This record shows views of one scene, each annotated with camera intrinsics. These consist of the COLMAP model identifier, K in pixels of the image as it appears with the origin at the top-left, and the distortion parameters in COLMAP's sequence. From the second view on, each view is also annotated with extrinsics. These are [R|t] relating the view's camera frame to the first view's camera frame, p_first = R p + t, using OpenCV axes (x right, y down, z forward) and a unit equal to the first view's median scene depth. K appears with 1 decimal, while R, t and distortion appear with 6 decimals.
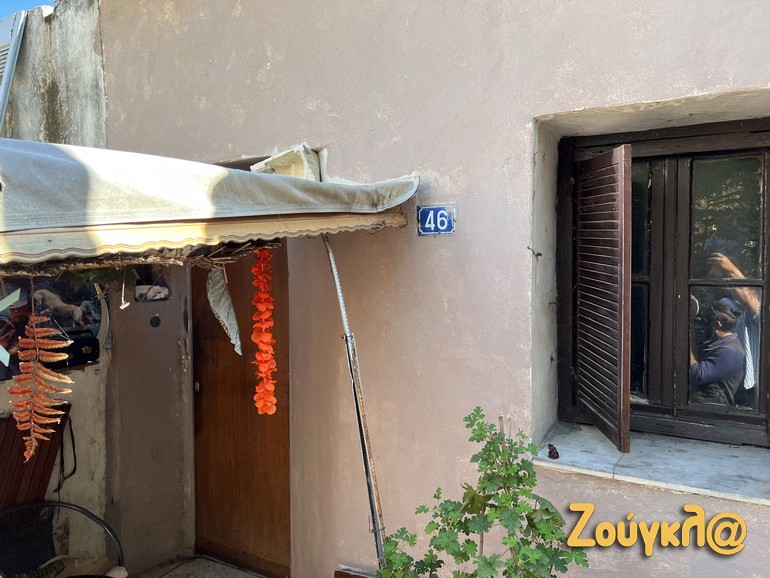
lens RADIAL K [[578.3, 0, 385.0], [0, 578.3, 289.0], [0, 0, 1]] dist [0.027084, -0.001147]
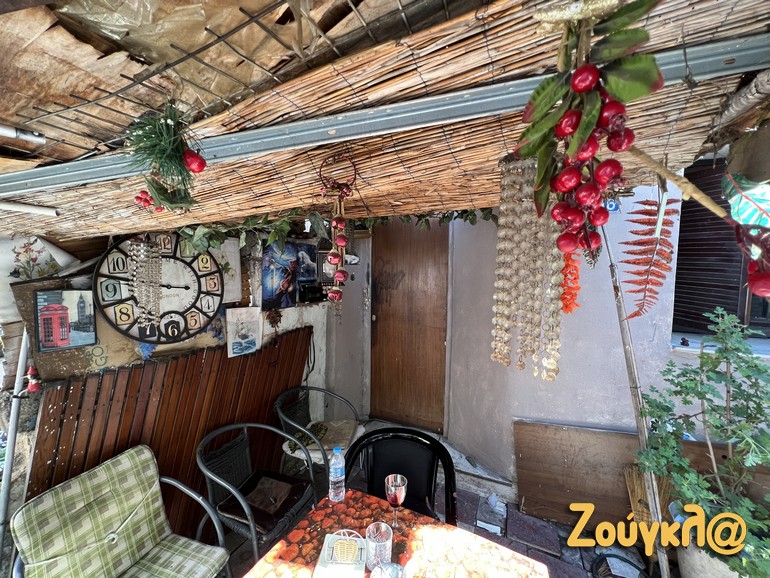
lens RADIAL K [[306.0, 0, 385.0], [0, 306.0, 289.0], [0, 0, 1]] dist [0.000122, -0.000009]
pose [[0.992204, 0.013481, 0.123894, -0.444537], [-0.014948, 0.999829, 0.010918, 0.084613], [-0.123726, -0.012685, 0.992235, 0.152699]]
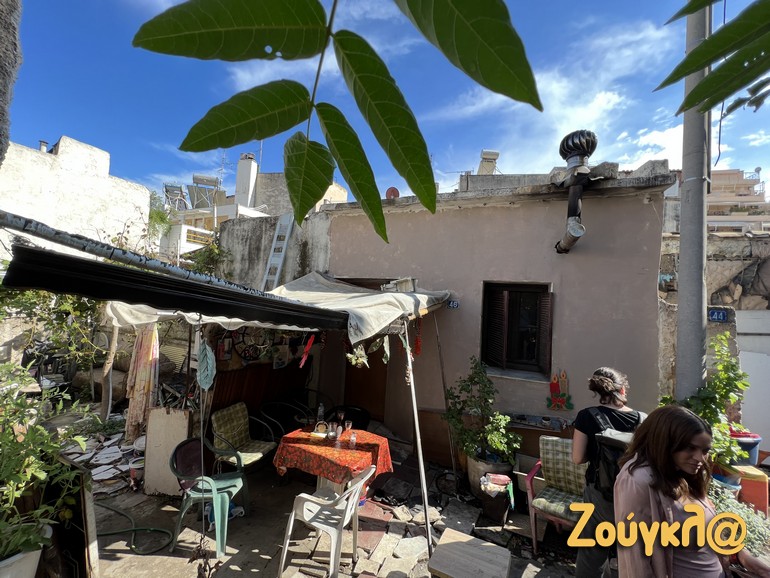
lens RADIAL K [[311.2, 0, 385.0], [0, 311.2, 289.0], [0, 0, 1]] dist [0.000118, 0.000000]
pose [[0.989462, 0.069730, 0.126895, -0.400616], [-0.058814, 0.994398, -0.087825, -0.014324], [-0.132308, 0.079436, 0.988020, -0.581112]]
